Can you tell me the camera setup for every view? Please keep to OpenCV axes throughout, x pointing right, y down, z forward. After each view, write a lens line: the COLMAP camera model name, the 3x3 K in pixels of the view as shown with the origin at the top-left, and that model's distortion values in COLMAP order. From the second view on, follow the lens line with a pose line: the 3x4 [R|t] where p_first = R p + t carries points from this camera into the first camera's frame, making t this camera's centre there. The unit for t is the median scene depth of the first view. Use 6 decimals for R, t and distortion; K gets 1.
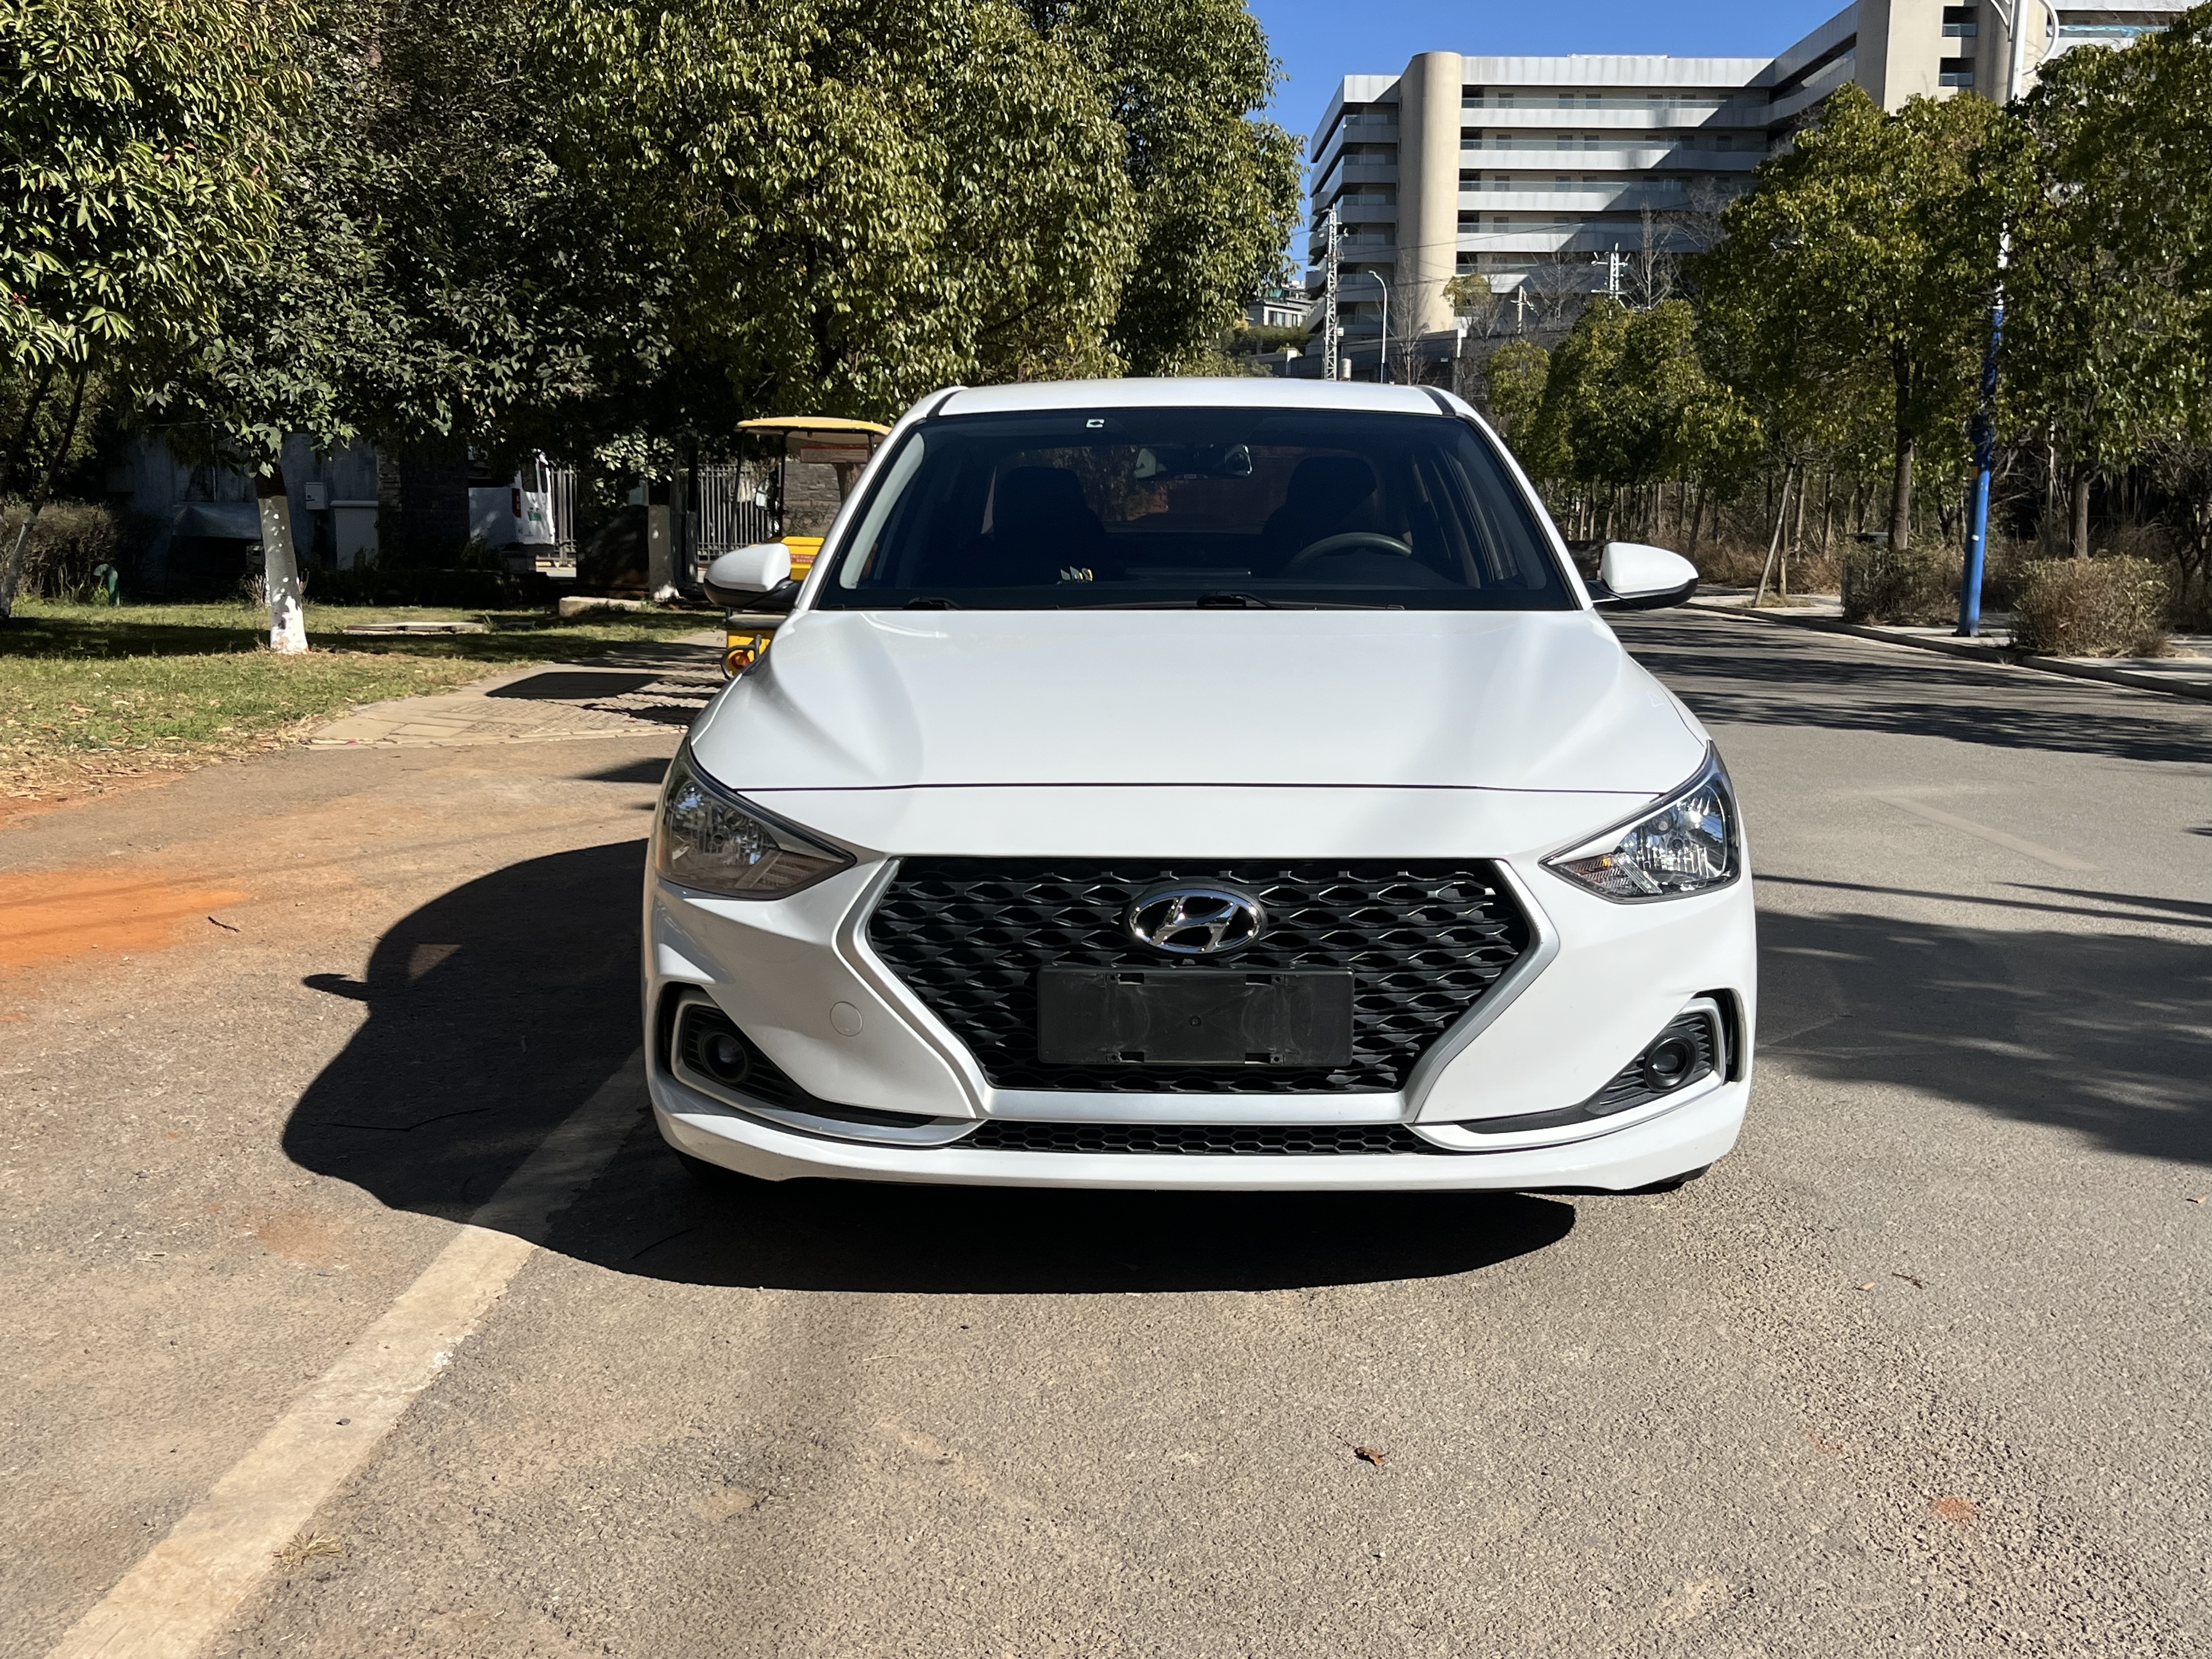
lens RADIAL K [[2257.4, 0, 1087.3], [0, 2257.4, 834.0], [0, 0, 1]] dist [0.018517, 0.000000]
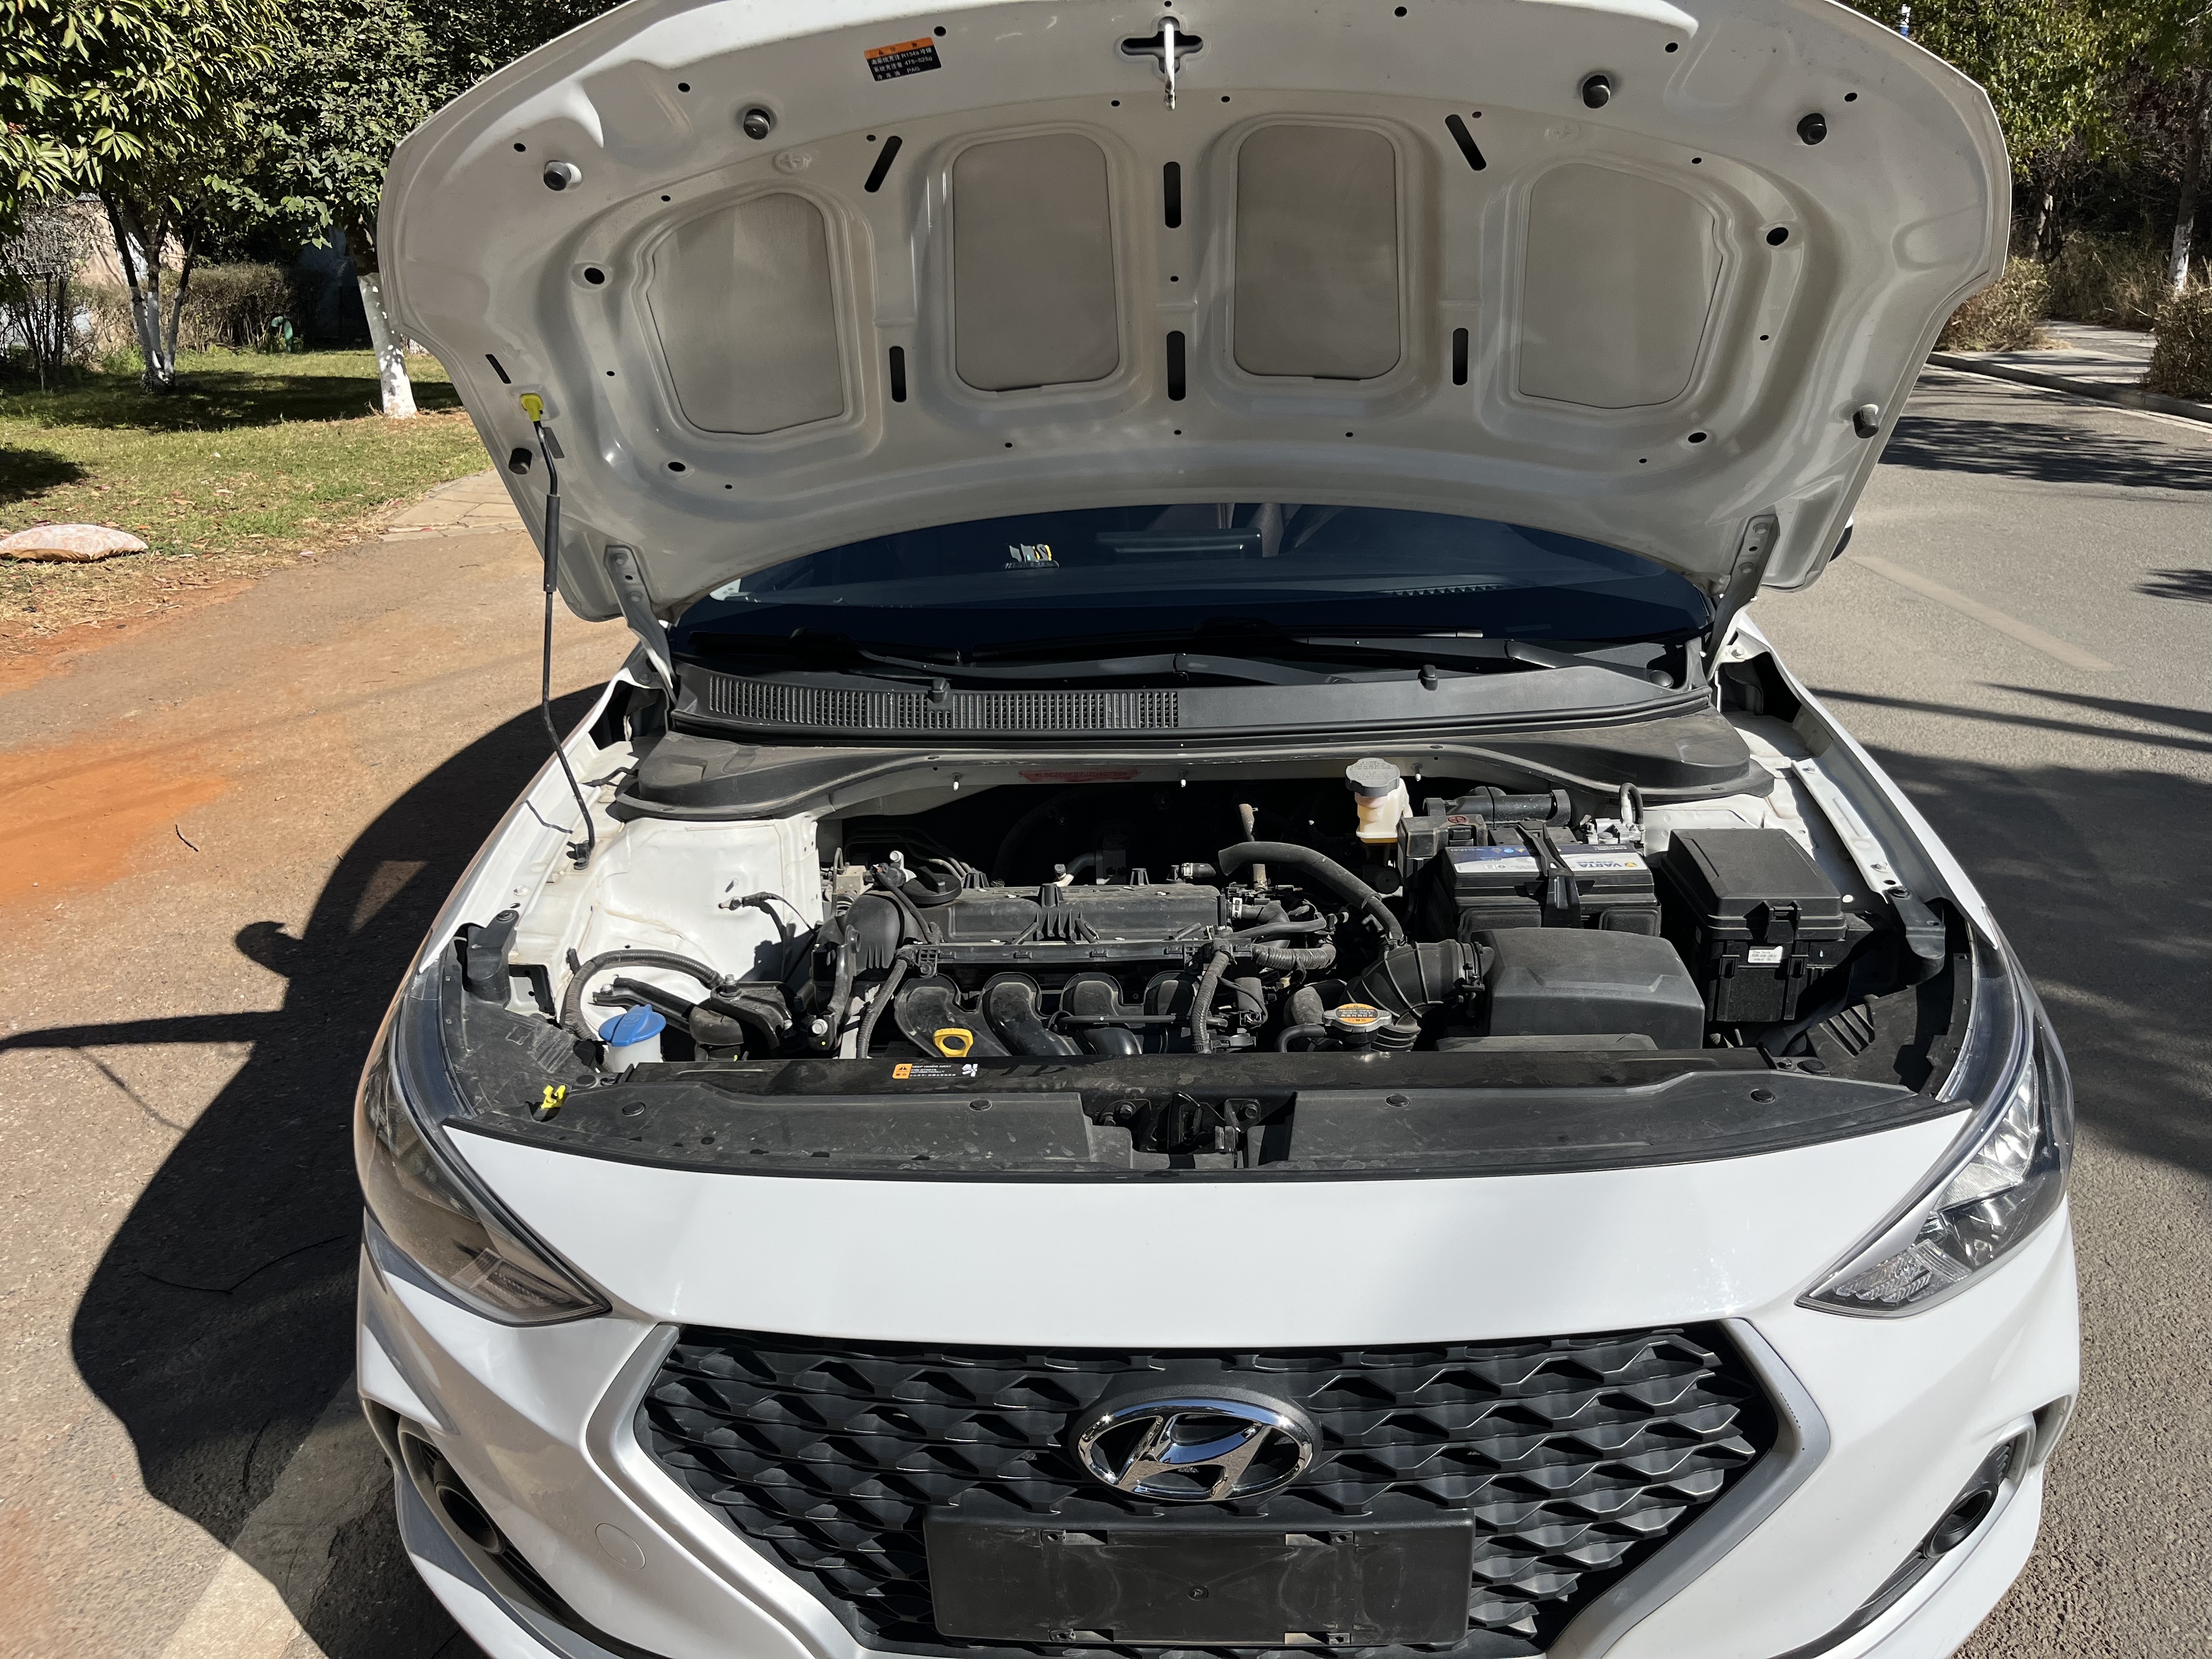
lens RADIAL K [[1697.2, 0, 1089.1], [0, 1697.2, 813.7], [0, 0, 1]] dist [0.052182, -0.078077]
pose [[0.999272, -0.031319, -0.021776, 0.011390], [0.034958, 0.980331, 0.194241, -0.064070], [0.015264, -0.194861, 0.980712, 0.194435]]
